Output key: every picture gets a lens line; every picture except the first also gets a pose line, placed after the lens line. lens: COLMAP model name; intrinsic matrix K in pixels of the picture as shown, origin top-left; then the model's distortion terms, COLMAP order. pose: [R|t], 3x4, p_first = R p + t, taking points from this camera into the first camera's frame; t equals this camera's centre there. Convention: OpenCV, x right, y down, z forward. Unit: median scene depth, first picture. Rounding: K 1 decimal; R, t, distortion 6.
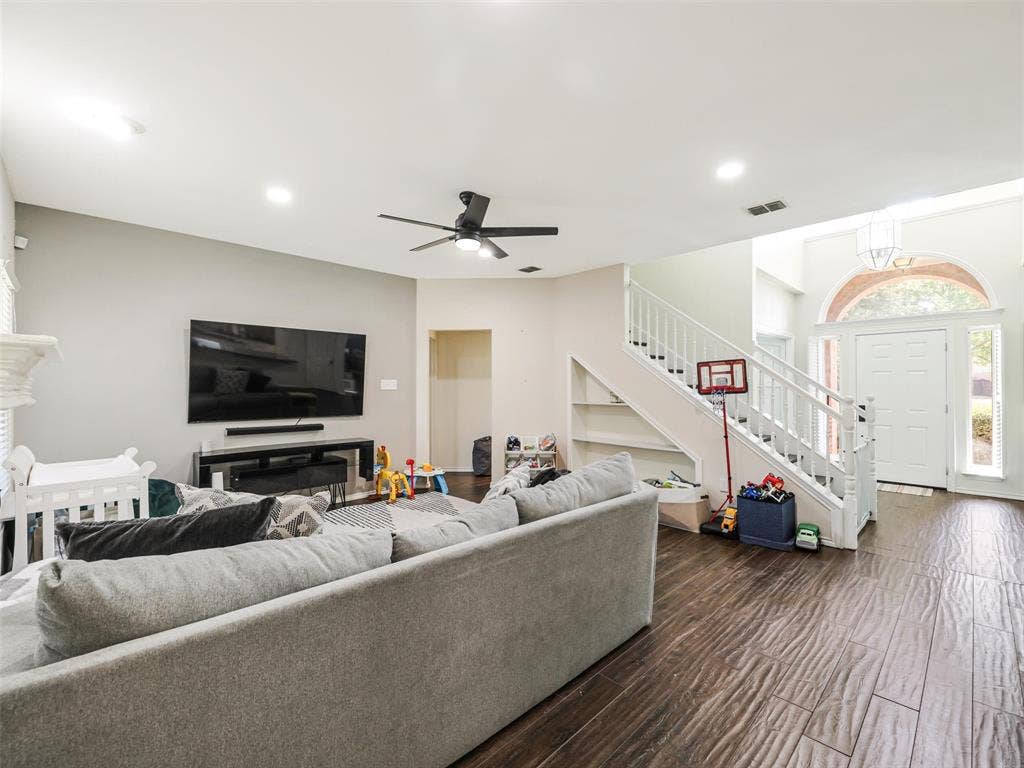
lens RADIAL K [[448.4, 0, 518.1], [0, 448.4, 380.1], [0, 0, 1]] dist [0.002160, 0.000333]
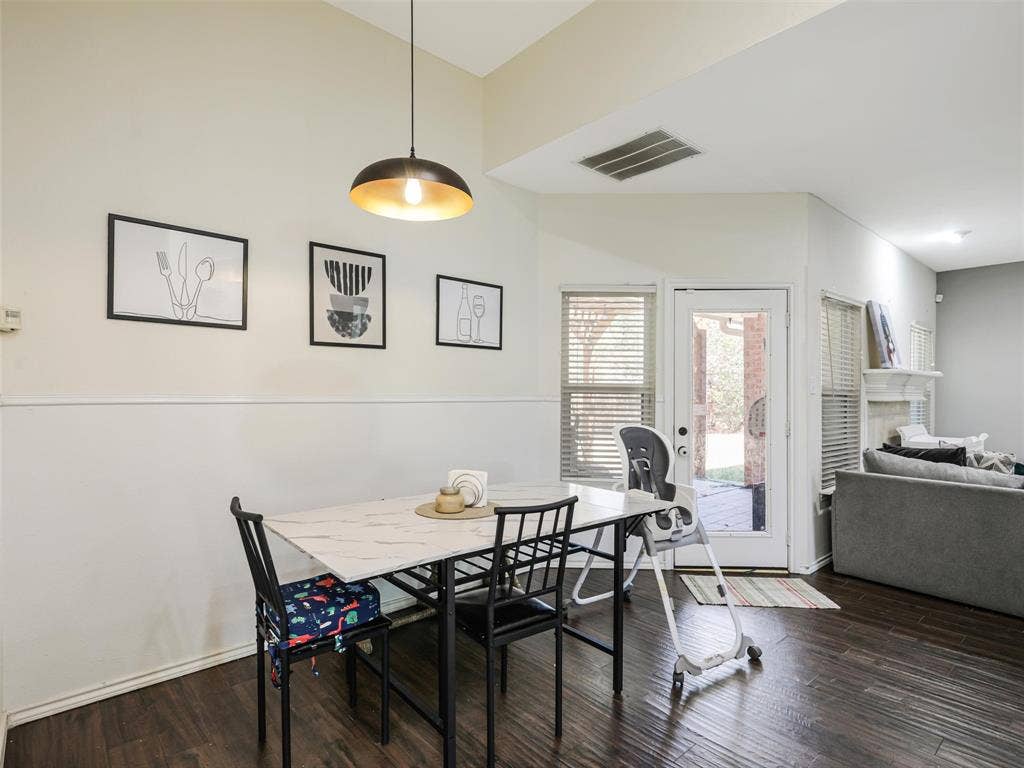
lens RADIAL K [[543.1, 0, 513.3], [0, 543.1, 391.9], [0, 0, 1]] dist [0.003956, 0.000193]
pose [[-0.049246, 0.010162, -0.998735, 0.589466], [0.005978, 0.999933, 0.009880, -0.006224], [0.998769, -0.005484, -0.049303, -0.263335]]
